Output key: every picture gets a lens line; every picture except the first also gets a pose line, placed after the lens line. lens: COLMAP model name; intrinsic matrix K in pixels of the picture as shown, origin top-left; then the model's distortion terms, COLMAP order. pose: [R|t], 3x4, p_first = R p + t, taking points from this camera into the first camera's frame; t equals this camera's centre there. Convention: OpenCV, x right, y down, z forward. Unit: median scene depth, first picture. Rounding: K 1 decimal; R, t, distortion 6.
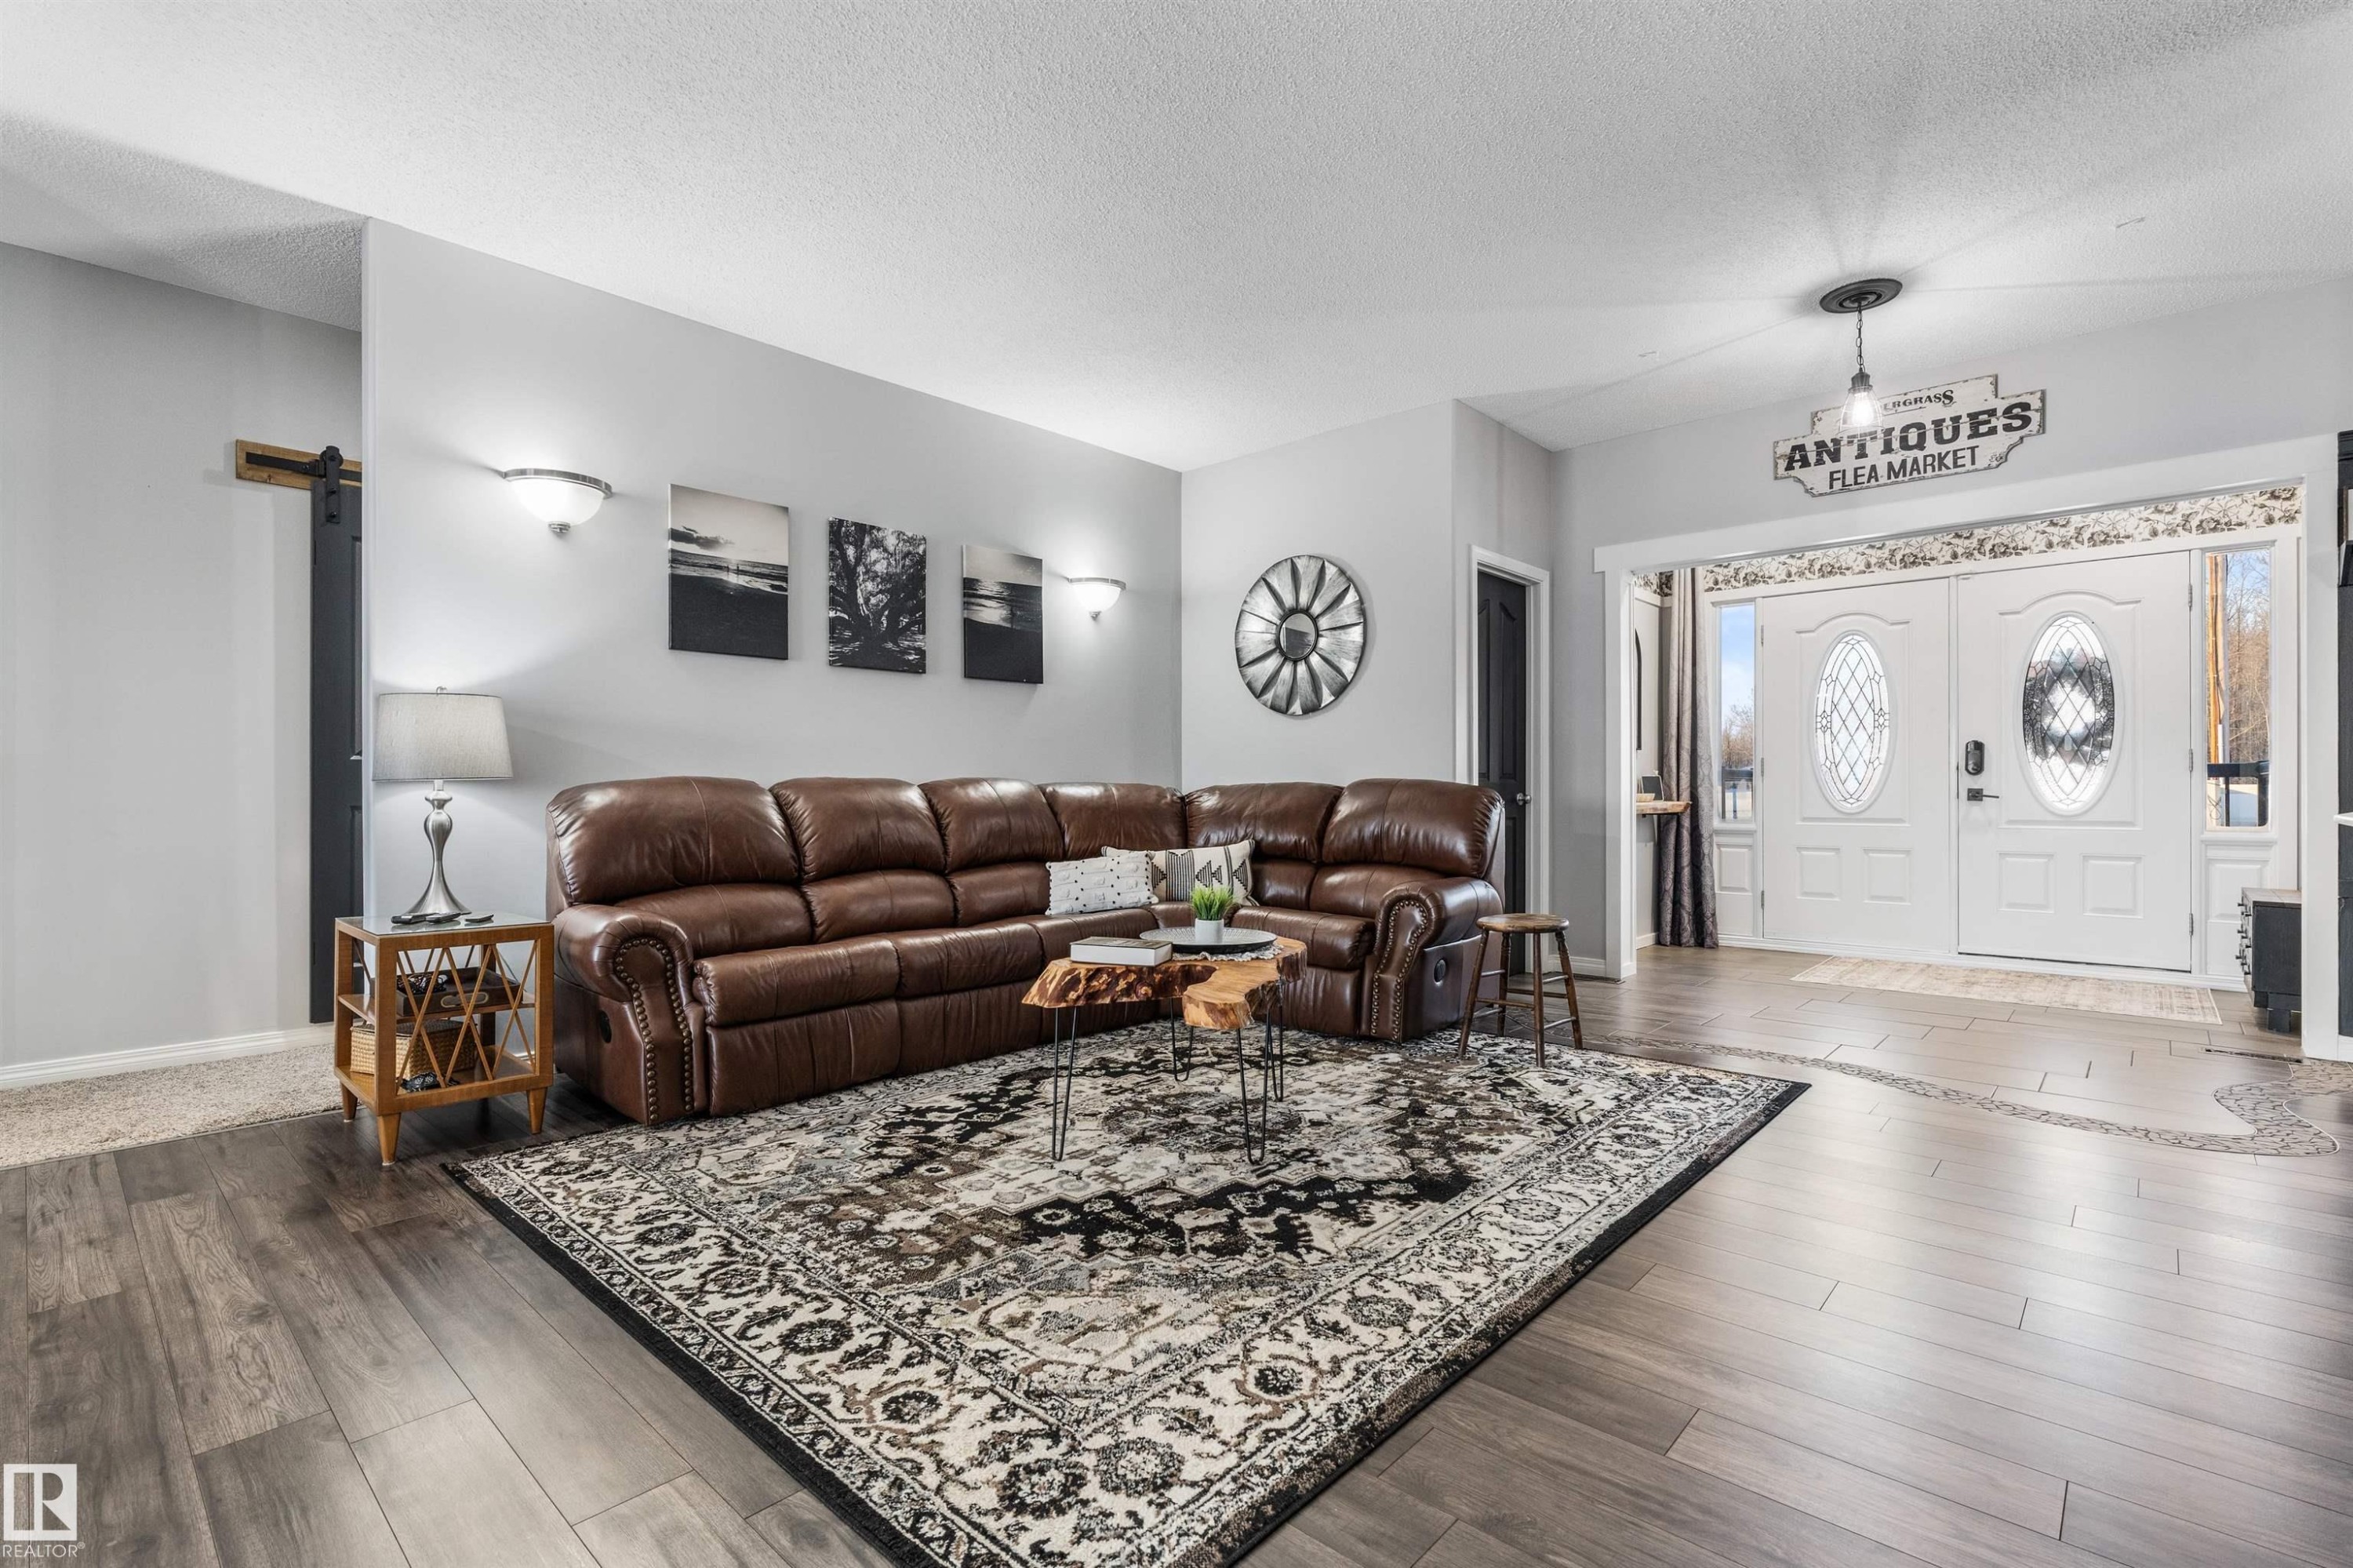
lens RADIAL K [[1064.5, 0, 1196.7], [0, 1064.5, 785.7], [0, 0, 1]] dist [-0.006133, 0.000411]
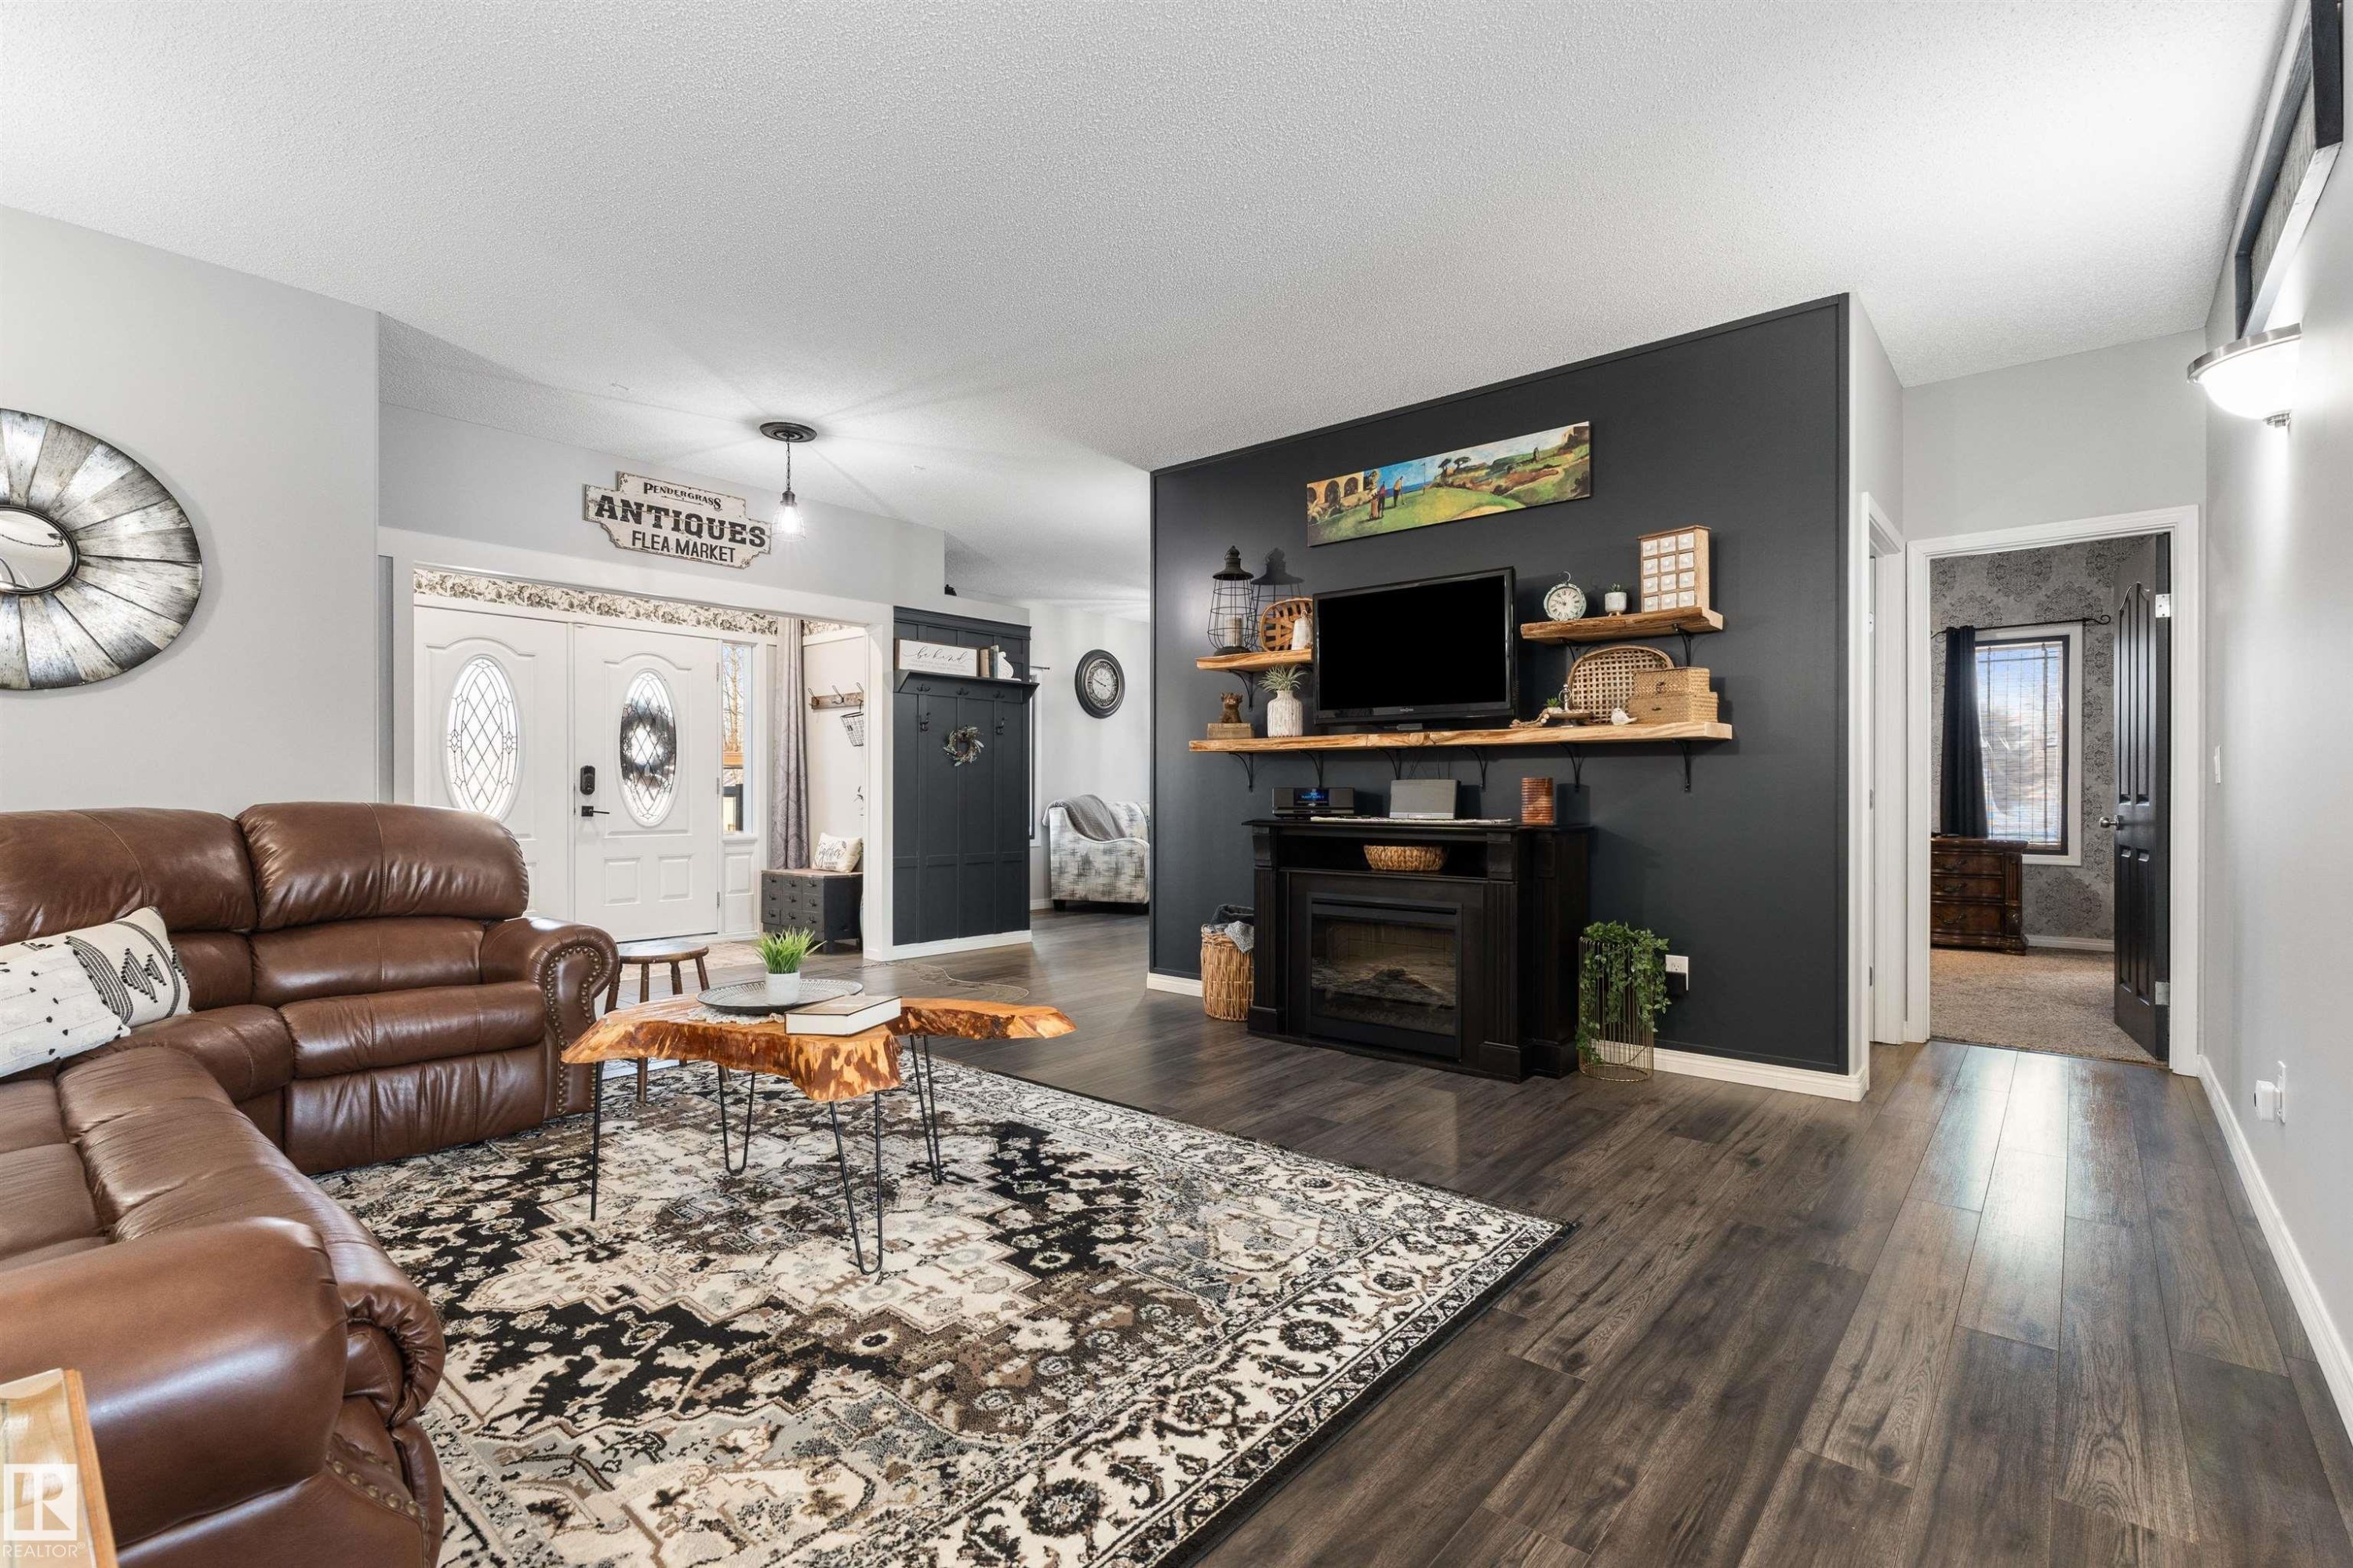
lens RADIAL K [[1064.5, 0, 1169.9], [0, 1064.5, 797.1], [0, 0, 1]] dist [-0.006133, 0.000411]
pose [[-0.022367, -0.000534, 0.999750, -0.894889], [-0.004907, 0.999988, 0.000425, -0.021091], [-0.999738, -0.004896, -0.022369, 0.724964]]
